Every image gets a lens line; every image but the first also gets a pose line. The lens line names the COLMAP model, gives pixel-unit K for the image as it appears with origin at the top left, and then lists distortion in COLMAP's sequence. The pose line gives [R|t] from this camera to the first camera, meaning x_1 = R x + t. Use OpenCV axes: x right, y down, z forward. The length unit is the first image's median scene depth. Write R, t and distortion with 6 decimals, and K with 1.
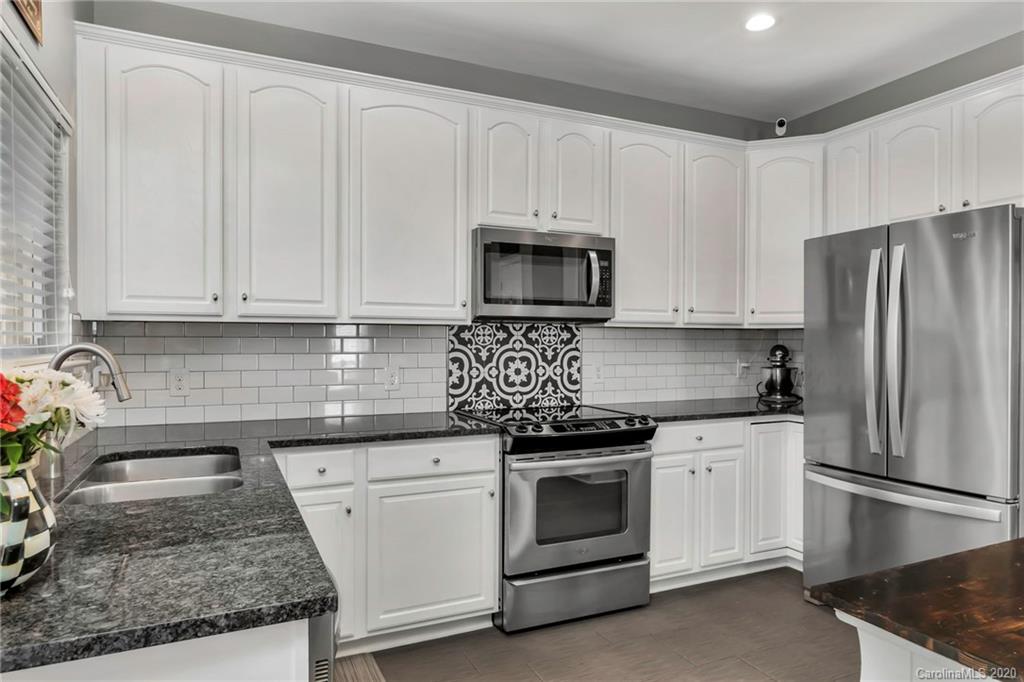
lens RADIAL K [[629.1, 0, 513.3], [0, 629.1, 350.0], [0, 0, 1]] dist [-0.003098, -0.000202]
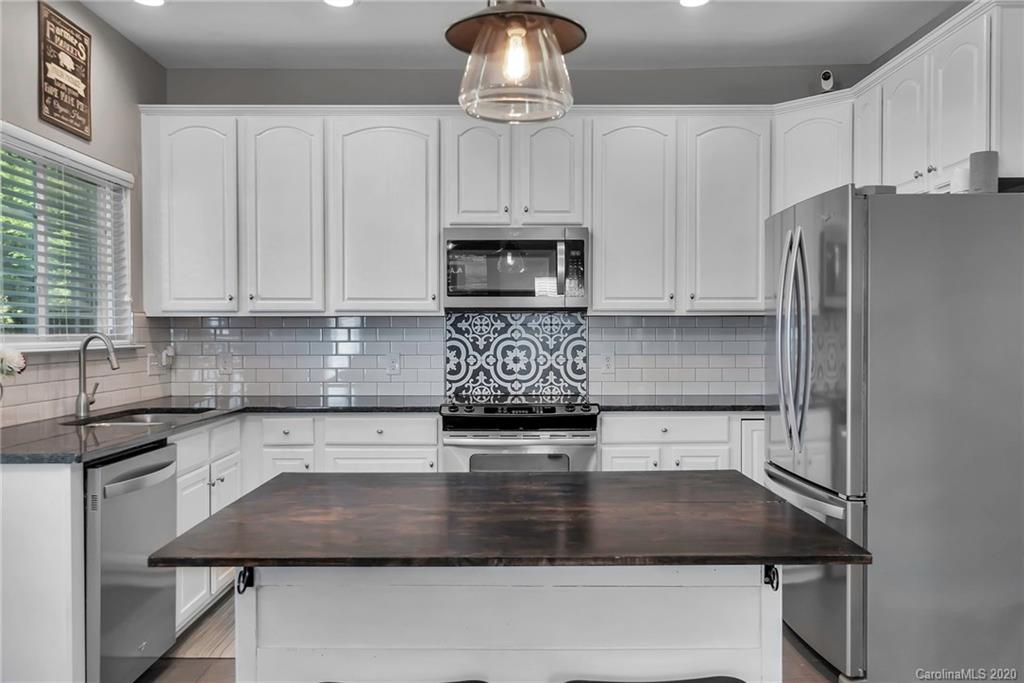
lens RADIAL K [[808.8, 0, 511.8], [0, 808.8, 357.2], [0, 0, 1]] dist [-0.000945, -0.002121]
pose [[0.910509, 0.010289, -0.413361, 0.574869], [-0.002928, 0.999826, 0.018436, 0.005410], [0.413479, -0.015576, 0.910381, -0.222139]]
